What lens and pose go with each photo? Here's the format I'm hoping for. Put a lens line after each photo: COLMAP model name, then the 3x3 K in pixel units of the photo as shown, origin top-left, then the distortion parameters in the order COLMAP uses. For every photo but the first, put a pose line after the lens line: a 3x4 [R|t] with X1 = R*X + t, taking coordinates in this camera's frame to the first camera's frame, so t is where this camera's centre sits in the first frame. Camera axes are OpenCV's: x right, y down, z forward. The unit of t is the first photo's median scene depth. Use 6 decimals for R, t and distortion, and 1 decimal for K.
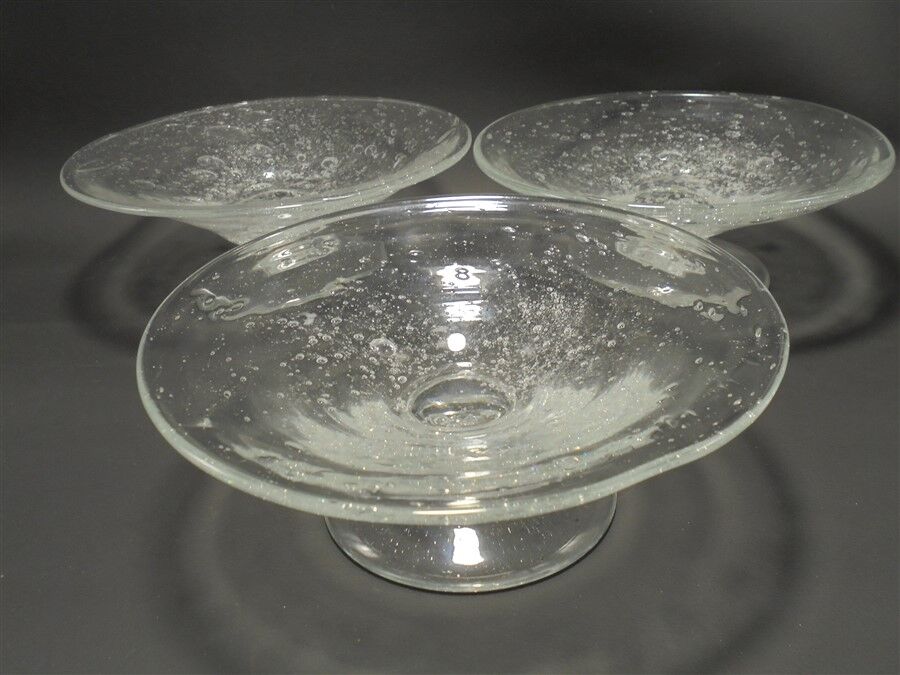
lens RADIAL K [[996.3, 0, 450.0], [0, 996.3, 337.5], [0, 0, 1]] dist [0.022460, 0.008020]
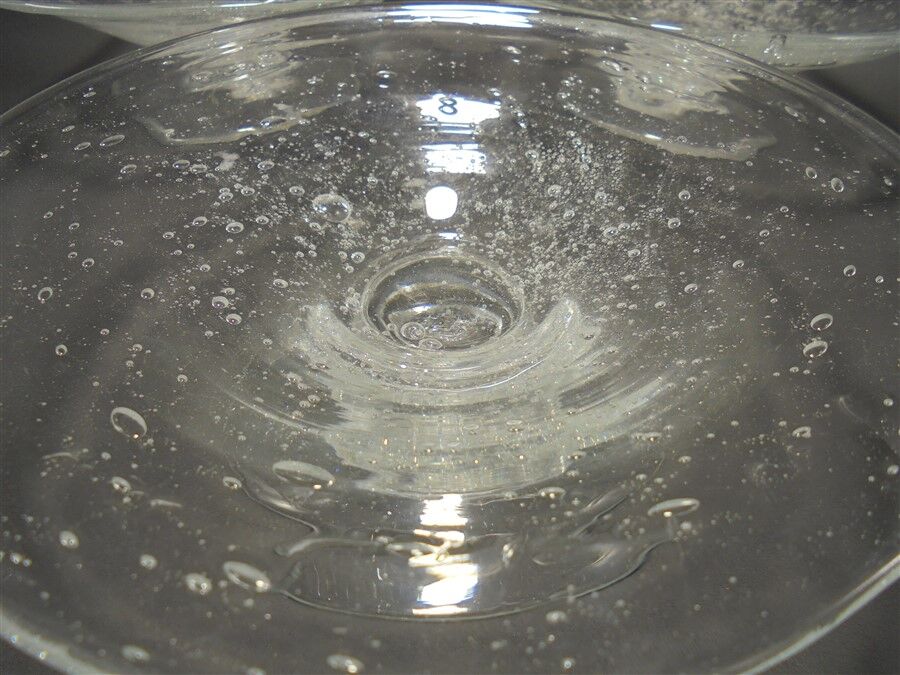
lens RADIAL K [[675.0, 0, 450.0], [0, 675.0, 337.5], [0, 0, 1]] dist [-0.111394, 0.093881]
pose [[0.998114, 0.035754, 0.049908, -0.005294], [-0.046747, 0.969577, 0.240283, -0.017974], [-0.039798, -0.242163, 0.969419, 0.515878]]
